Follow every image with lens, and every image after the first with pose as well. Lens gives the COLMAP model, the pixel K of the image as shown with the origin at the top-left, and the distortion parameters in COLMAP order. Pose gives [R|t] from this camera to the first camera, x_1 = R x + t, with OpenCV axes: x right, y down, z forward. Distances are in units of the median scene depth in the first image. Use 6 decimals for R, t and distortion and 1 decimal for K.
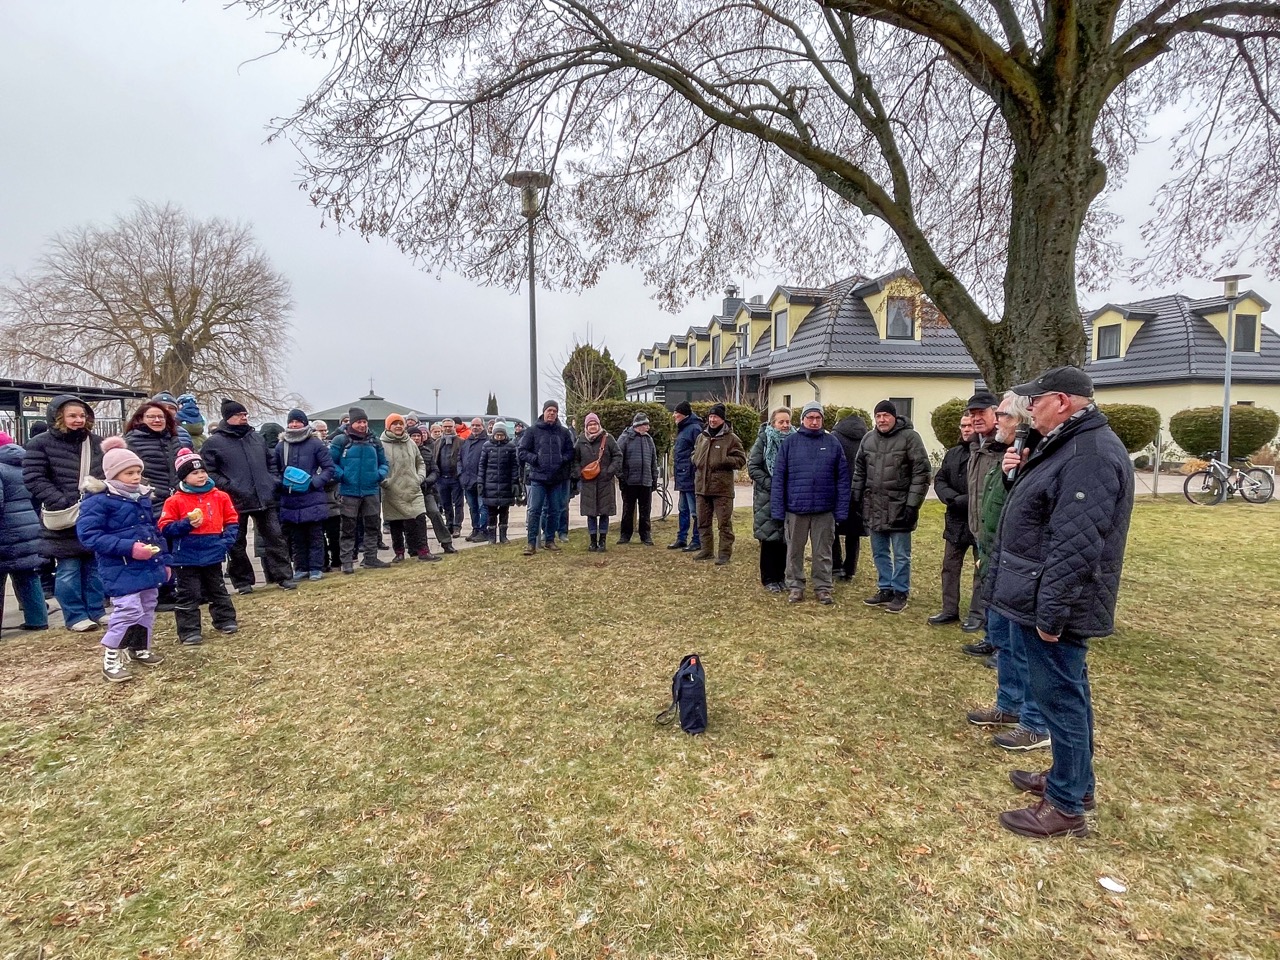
lens RADIAL K [[681.3, 0, 640.0], [0, 681.3, 480.0], [0, 0, 1]] dist [0.001243, -0.000205]
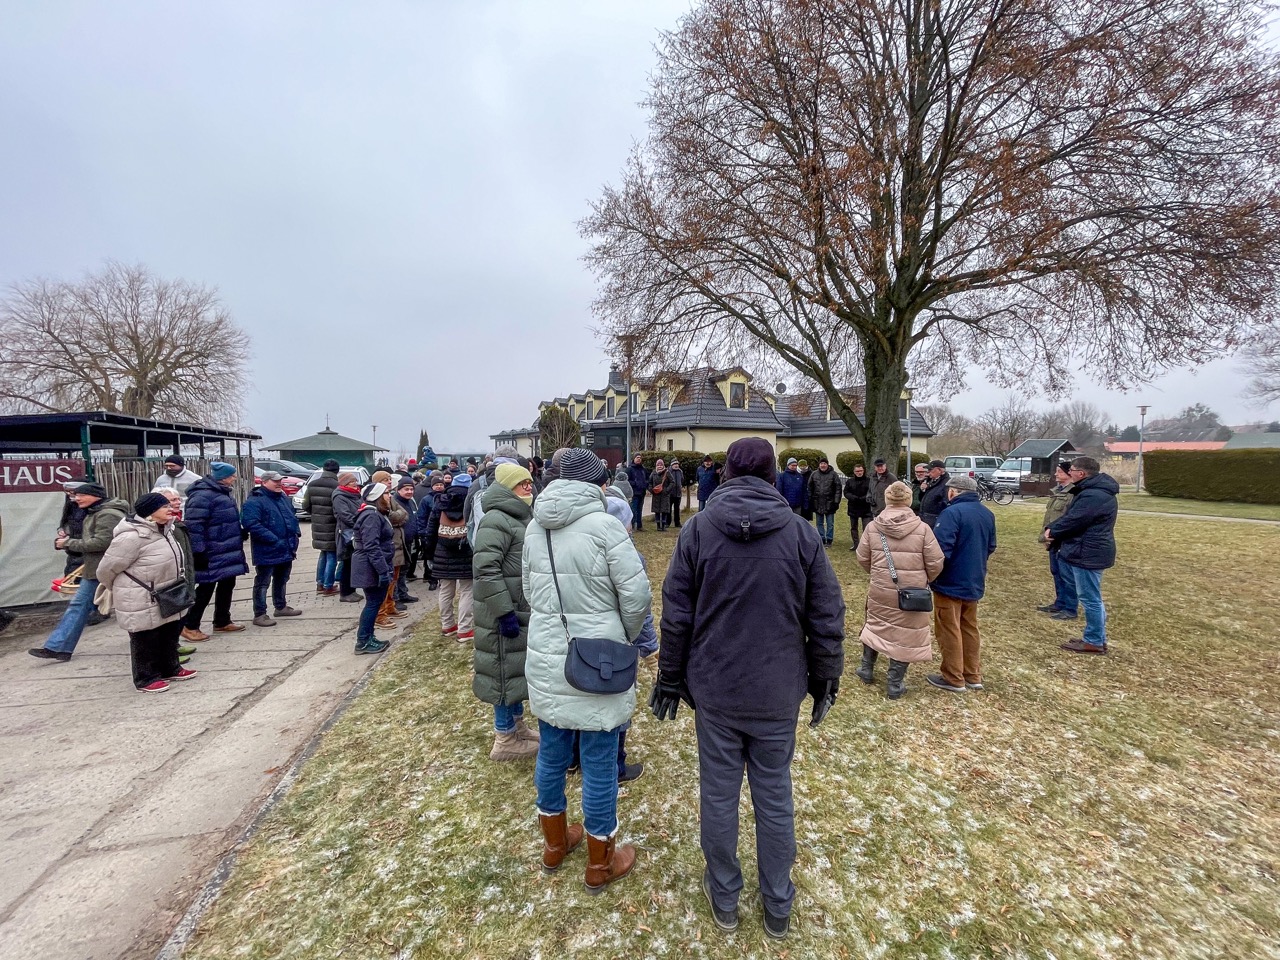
lens RADIAL K [[512.9, 0, 640.0], [0, 512.9, 480.0], [0, 0, 1]] dist [0.000258, -0.000061]
pose [[0.958573, -0.009656, 0.284682, -0.191439], [0.016655, 0.999615, -0.022175, -0.002997], [-0.284359, 0.025997, 0.958365, -0.131477]]
